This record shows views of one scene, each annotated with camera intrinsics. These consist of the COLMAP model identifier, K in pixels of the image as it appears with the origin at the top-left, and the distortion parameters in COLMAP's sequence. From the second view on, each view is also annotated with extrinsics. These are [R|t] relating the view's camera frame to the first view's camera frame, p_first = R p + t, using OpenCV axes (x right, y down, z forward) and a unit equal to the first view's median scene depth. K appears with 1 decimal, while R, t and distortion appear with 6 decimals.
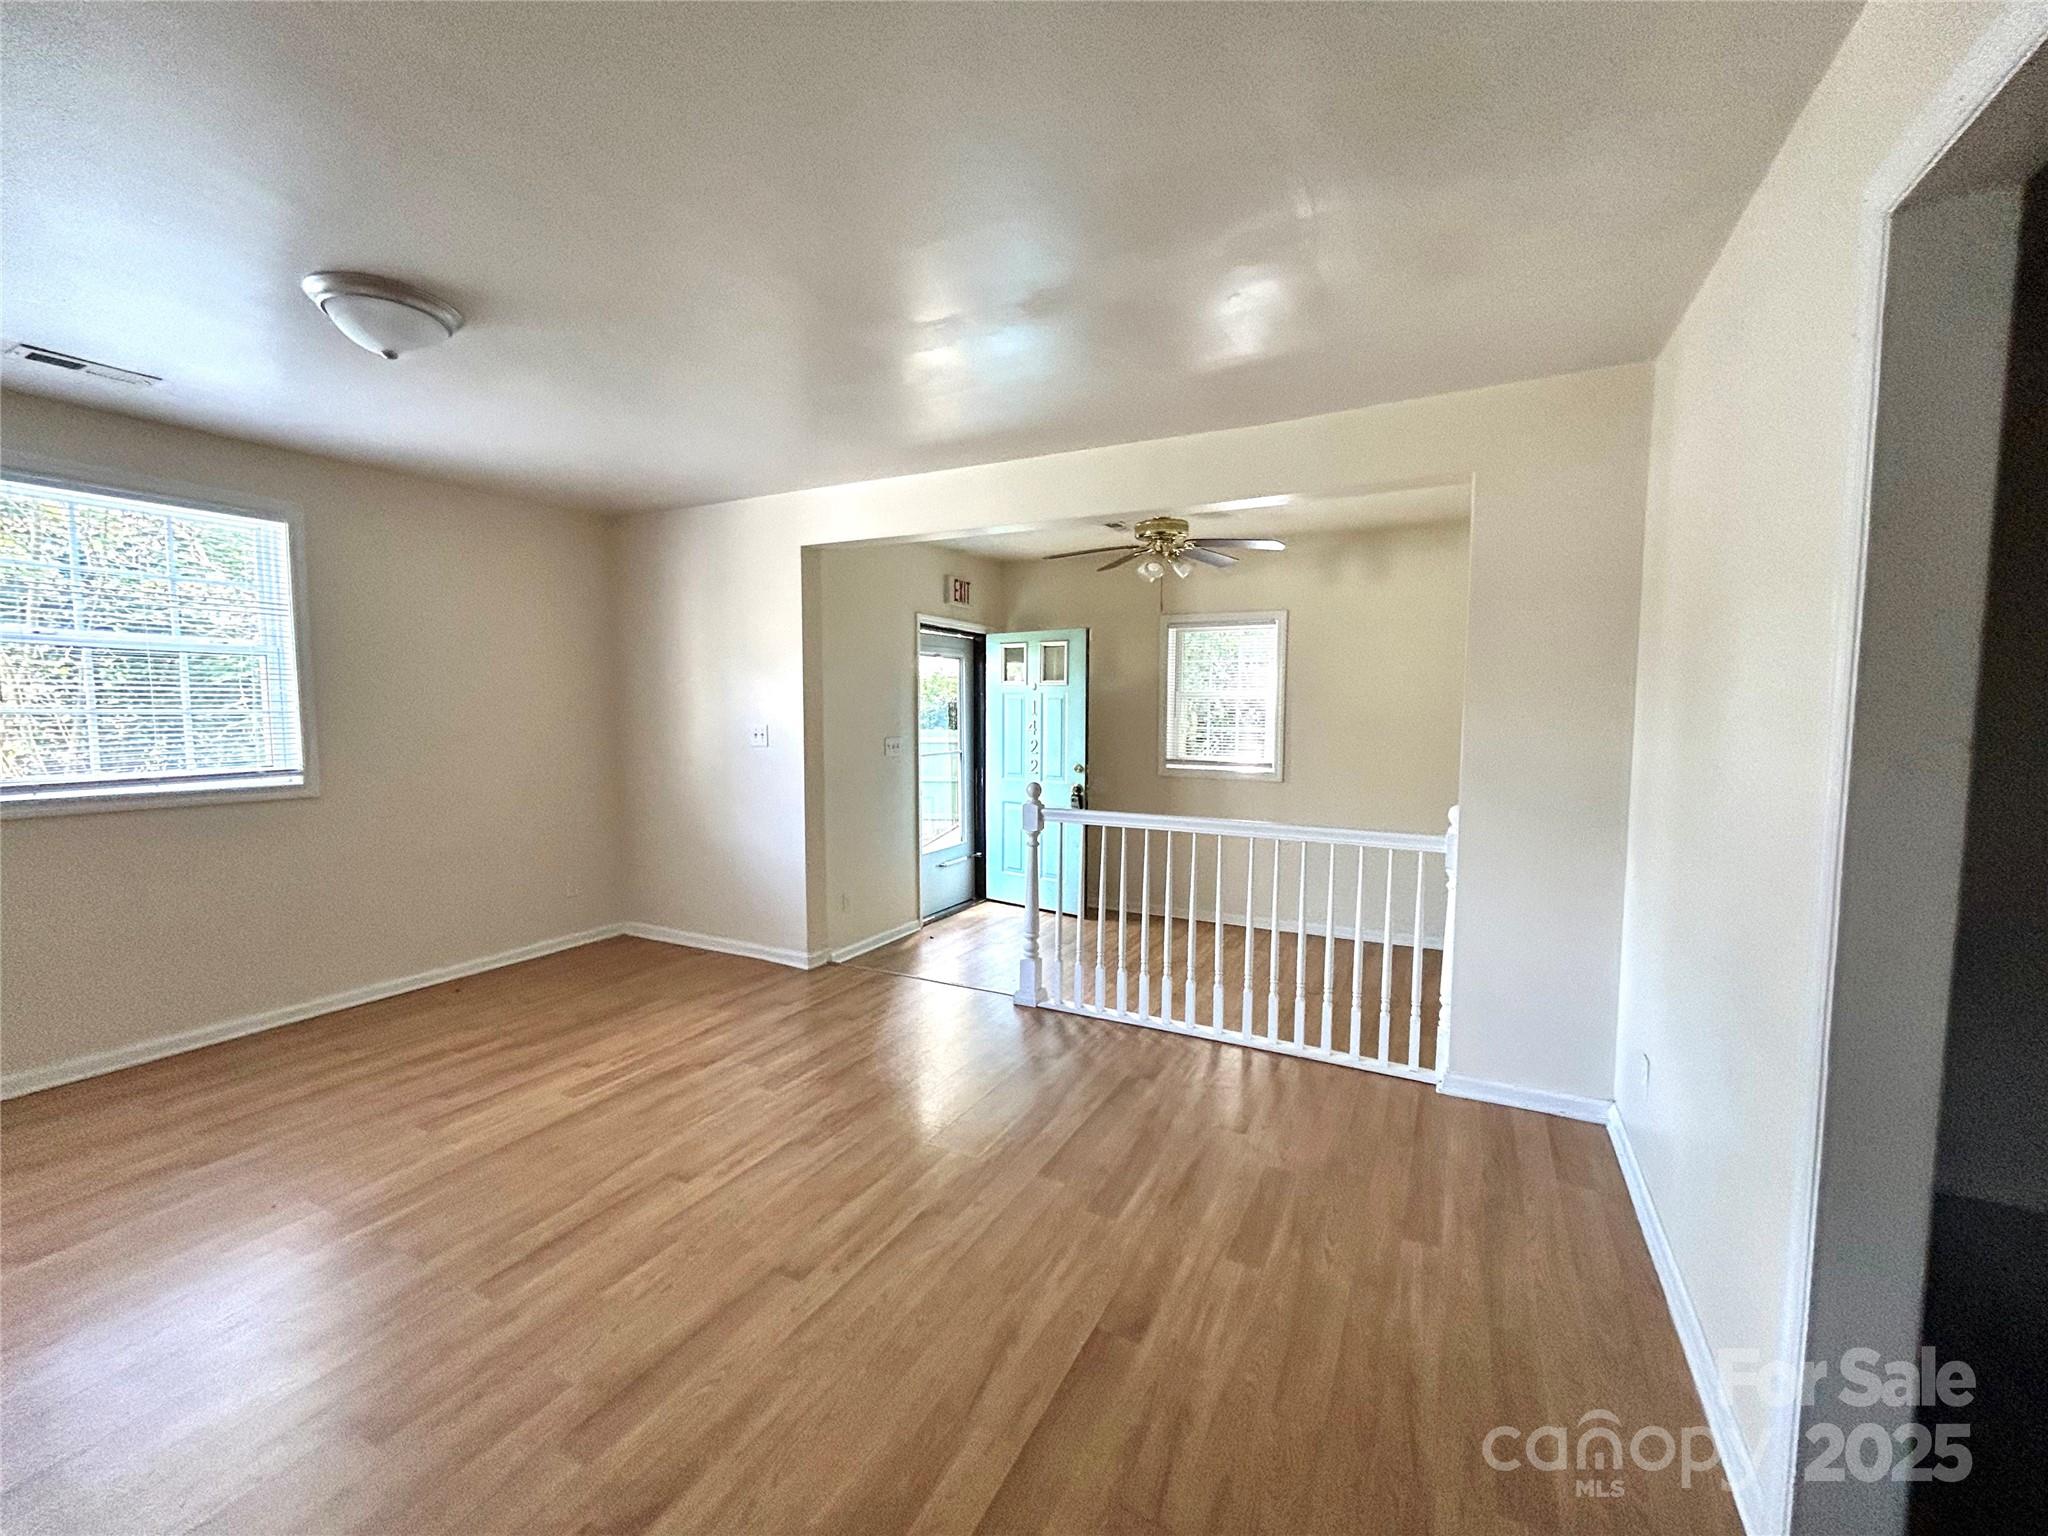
lens RADIAL K [[827.0, 0, 1022.2], [0, 827.0, 771.6], [0, 0, 1]] dist [-0.000513, -0.000020]
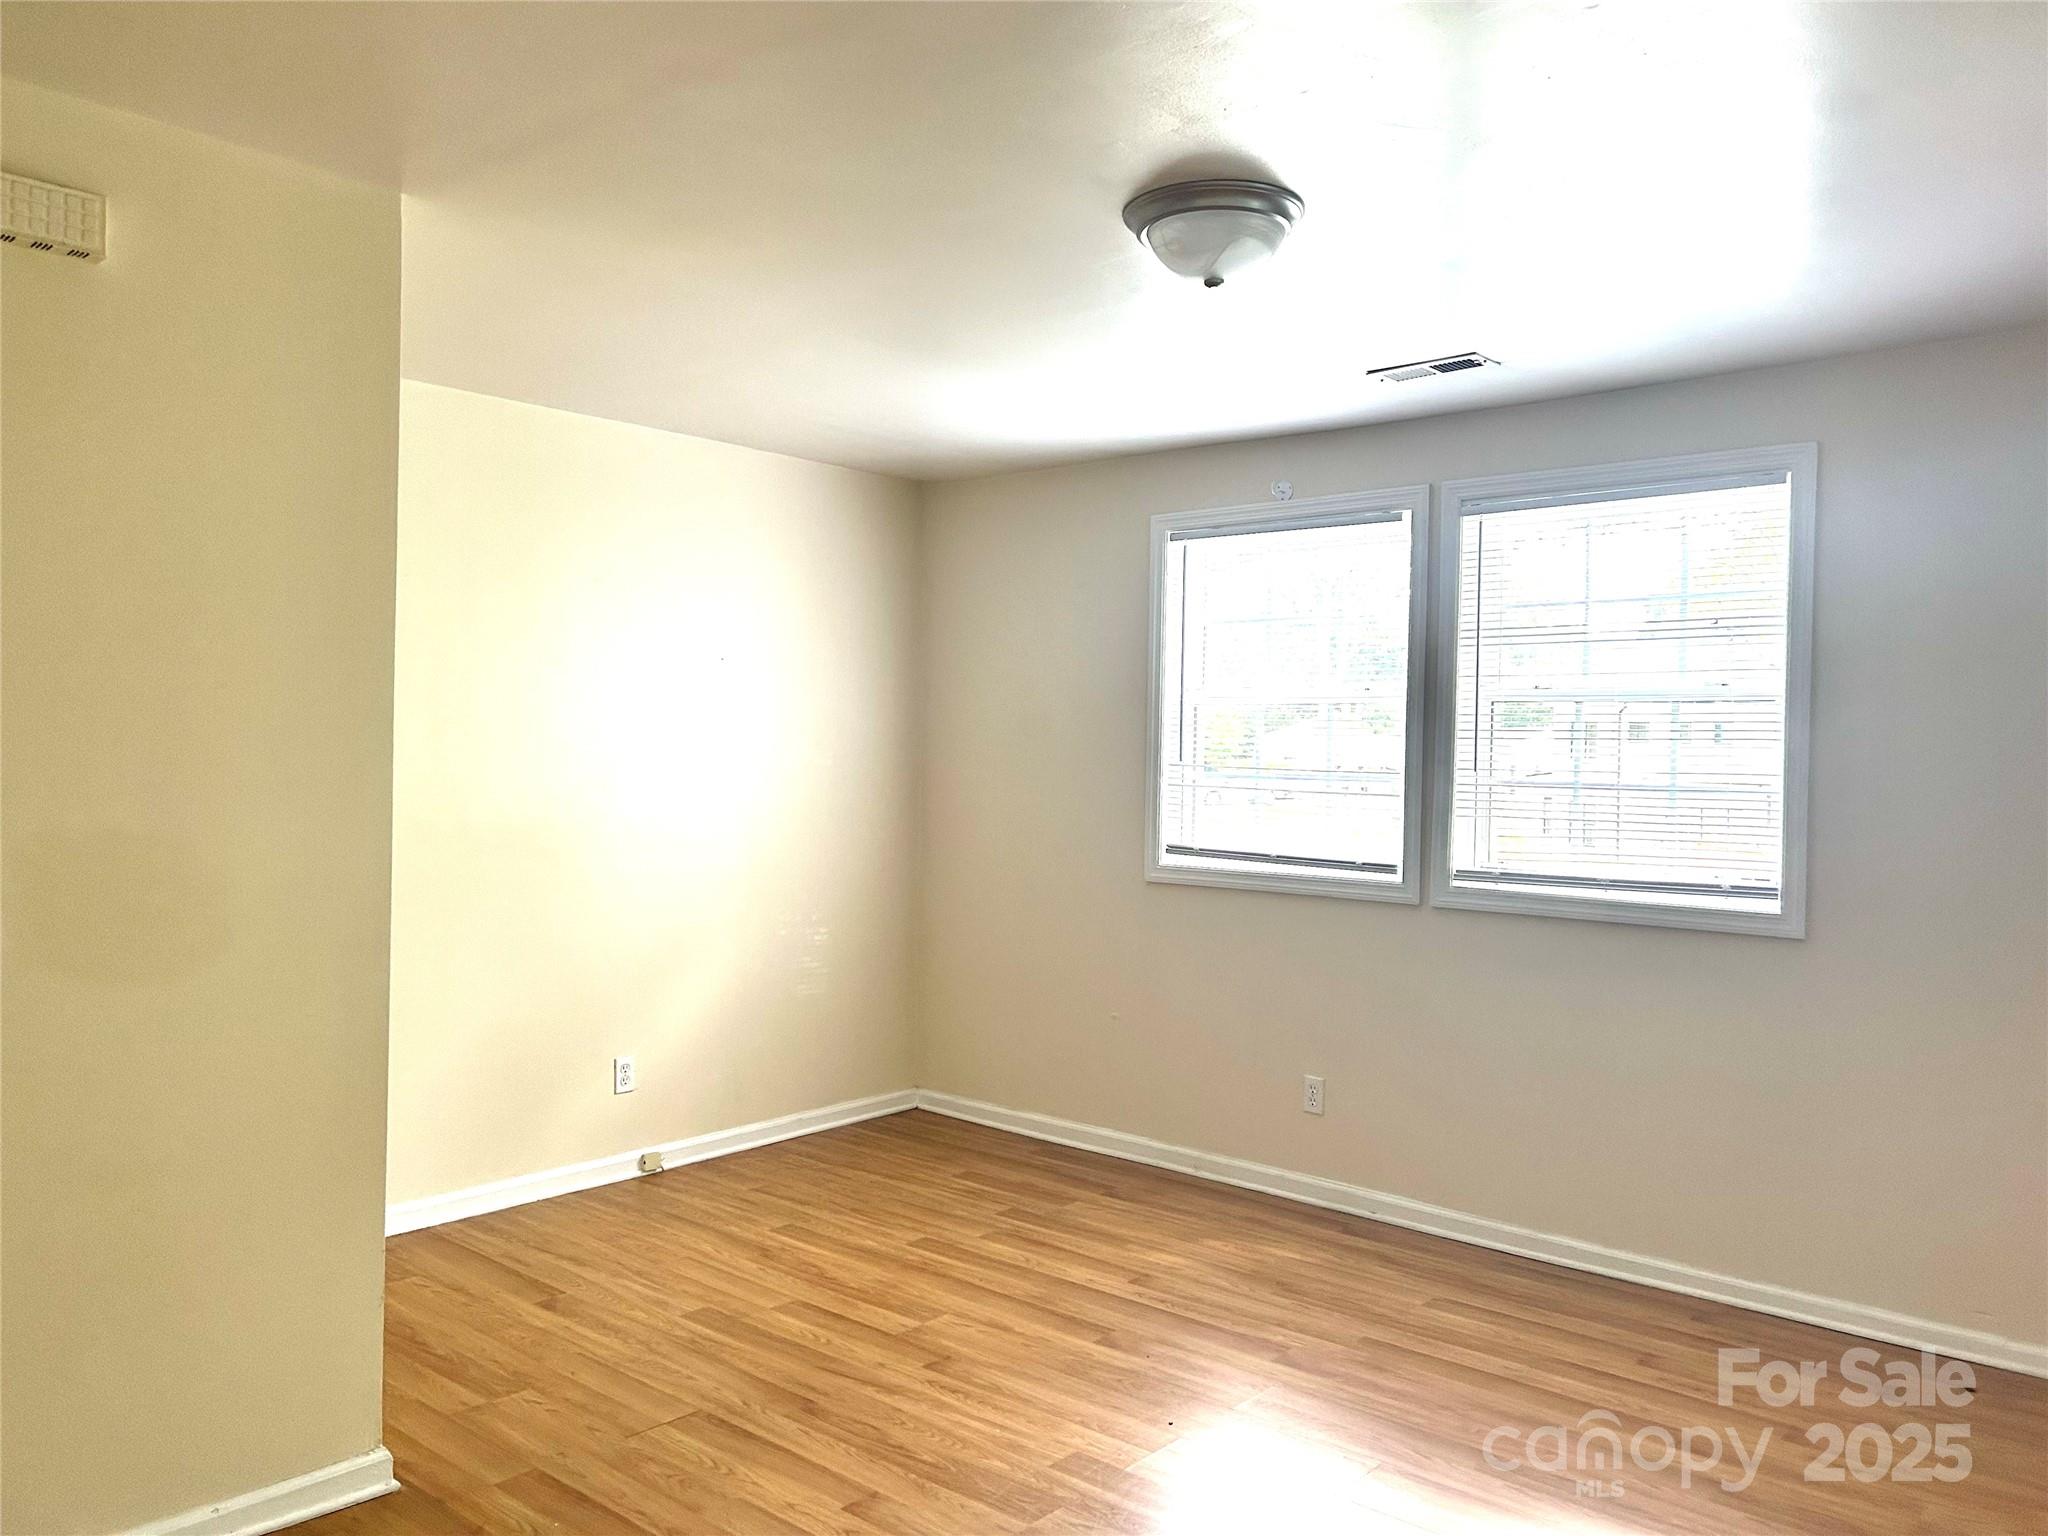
lens RADIAL K [[1545.3, 0, 1023.3], [0, 1545.3, 761.1], [0, 0, 1]] dist [0.006294, 0.001438]
pose [[-0.221293, 0.000355, -0.975207, 0.388034], [-0.091937, 0.995539, 0.021224, -0.078788], [0.970864, 0.094354, -0.220273, 0.821350]]
